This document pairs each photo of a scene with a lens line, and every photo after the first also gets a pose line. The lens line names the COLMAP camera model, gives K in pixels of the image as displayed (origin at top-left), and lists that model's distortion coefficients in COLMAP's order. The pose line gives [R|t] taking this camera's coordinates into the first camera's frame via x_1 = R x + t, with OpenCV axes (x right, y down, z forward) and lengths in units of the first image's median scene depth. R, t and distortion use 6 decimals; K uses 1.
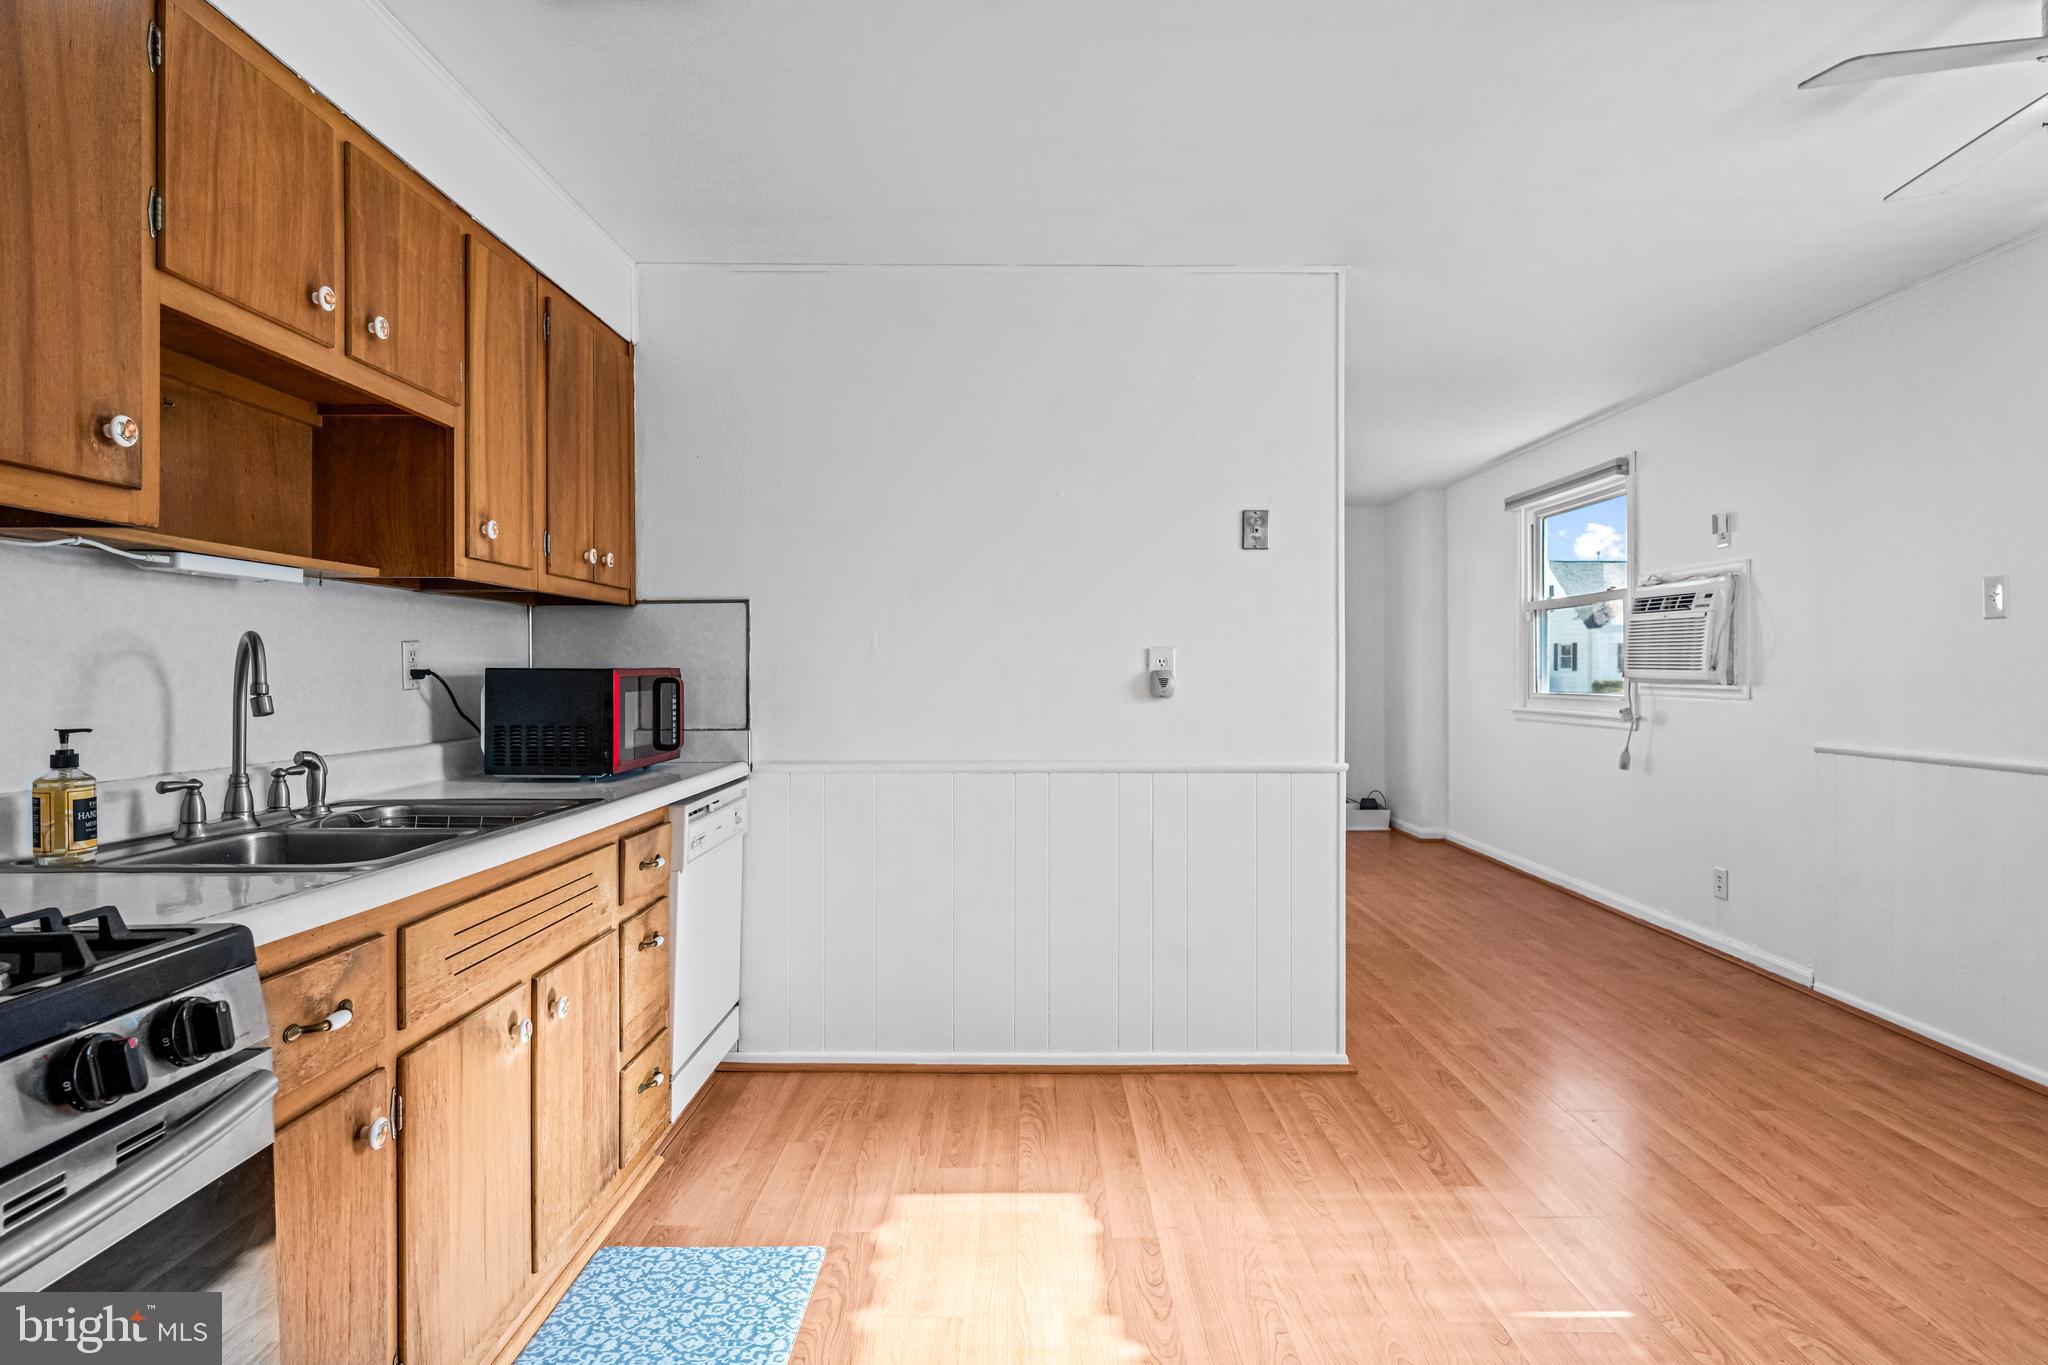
lens RADIAL K [[1112.1, 0, 1022.4], [0, 1112.1, 668.3], [0, 0, 1]] dist [0.001961, 0.000352]
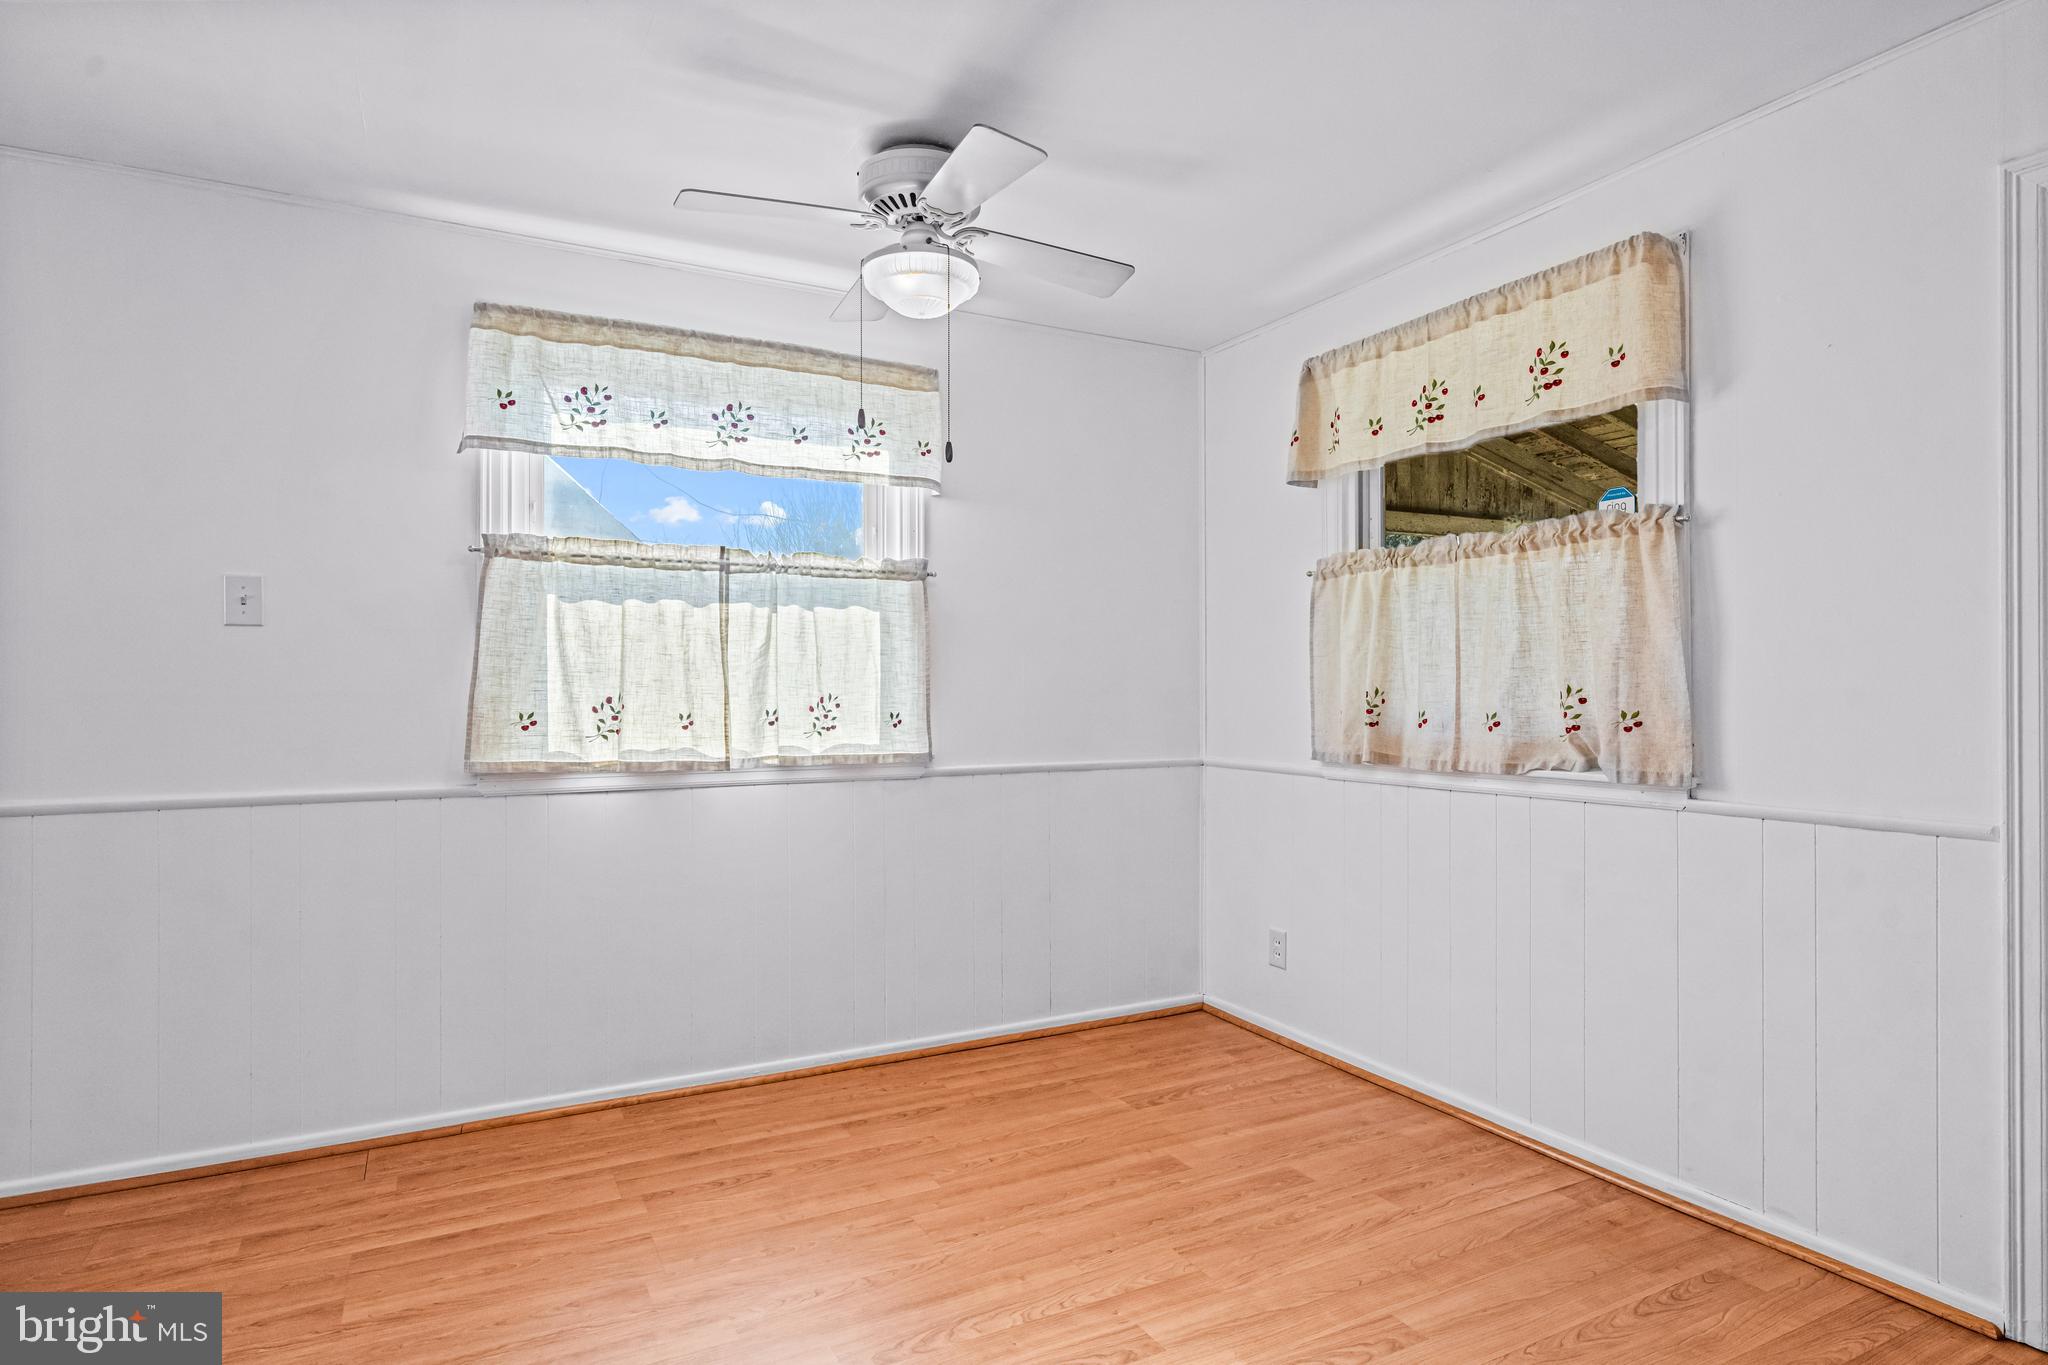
lens RADIAL K [[1102.9, 0, 1024.0], [0, 1102.9, 682.5], [0, 0, 1]] dist [0.000024, -0.000365]
pose [[-0.467022, 0.011829, 0.884167, -0.198314], [0.003666, 0.999928, -0.011442, 0.010272], [-0.884238, -0.002102, -0.467032, 1.196429]]
